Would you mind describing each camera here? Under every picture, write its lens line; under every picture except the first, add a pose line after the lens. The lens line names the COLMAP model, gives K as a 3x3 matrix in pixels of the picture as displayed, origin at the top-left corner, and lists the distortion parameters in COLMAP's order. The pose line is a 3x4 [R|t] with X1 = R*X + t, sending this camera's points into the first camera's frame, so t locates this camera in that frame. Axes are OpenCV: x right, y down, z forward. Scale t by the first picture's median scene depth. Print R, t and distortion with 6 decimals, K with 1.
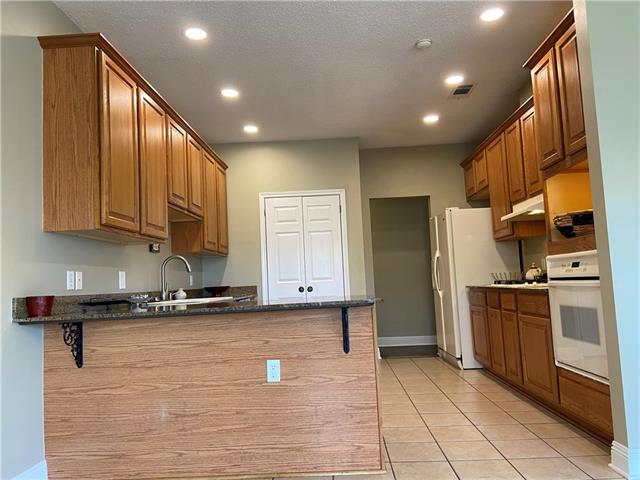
lens RADIAL K [[480.0, 0, 320.2], [0, 480.0, 238.0], [0, 0, 1]] dist [0.095376, -0.123045]
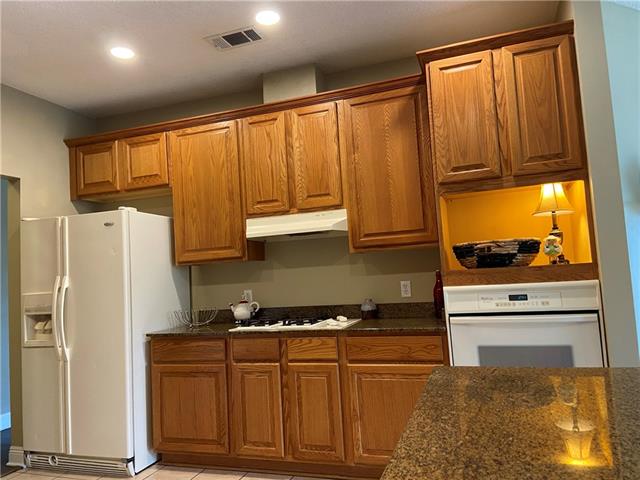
lens RADIAL K [[480.0, 0, 315.2], [0, 480.0, 235.6], [0, 0, 1]] dist [0.095376, -0.123045]
pose [[0.300872, 0.109132, 0.947400, -0.401375], [-0.042296, 0.993980, -0.101065, 0.043354], [-0.952726, -0.009664, 0.303677, 0.985460]]
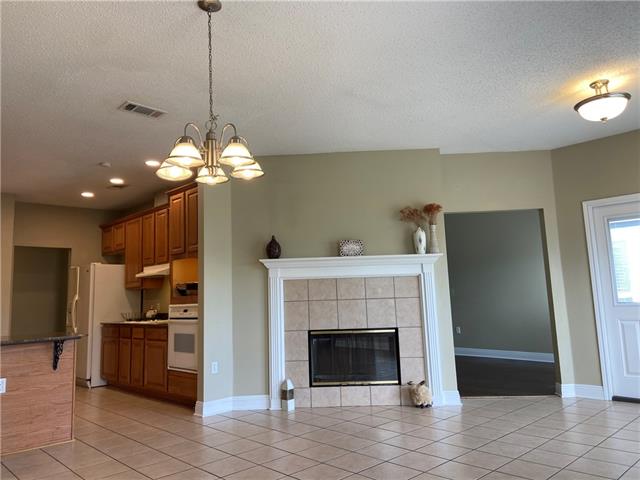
lens RADIAL K [[480.0, 0, 313.9], [0, 480.0, 224.6], [0, 0, 1]] dist [0.095376, -0.123045]
pose [[0.699322, 0.124499, 0.703882, -0.437354], [-0.059273, 0.991424, -0.116469, -0.079057], [-0.712345, 0.039728, 0.700704, -0.604941]]
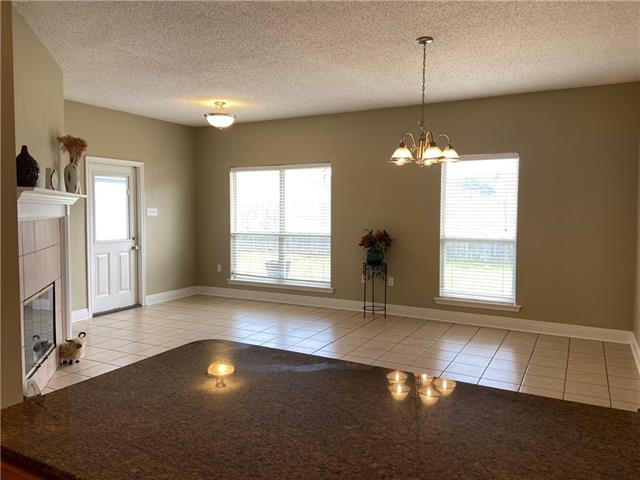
lens RADIAL K [[480.0, 0, 317.9], [0, 480.0, 238.2], [0, 0, 1]] dist [0.095376, -0.123045]
pose [[-0.898476, 0.011910, 0.438861, -0.302095], [-0.004592, 0.999322, -0.036521, -0.012182], [-0.438999, -0.034828, -0.897812, 1.238794]]
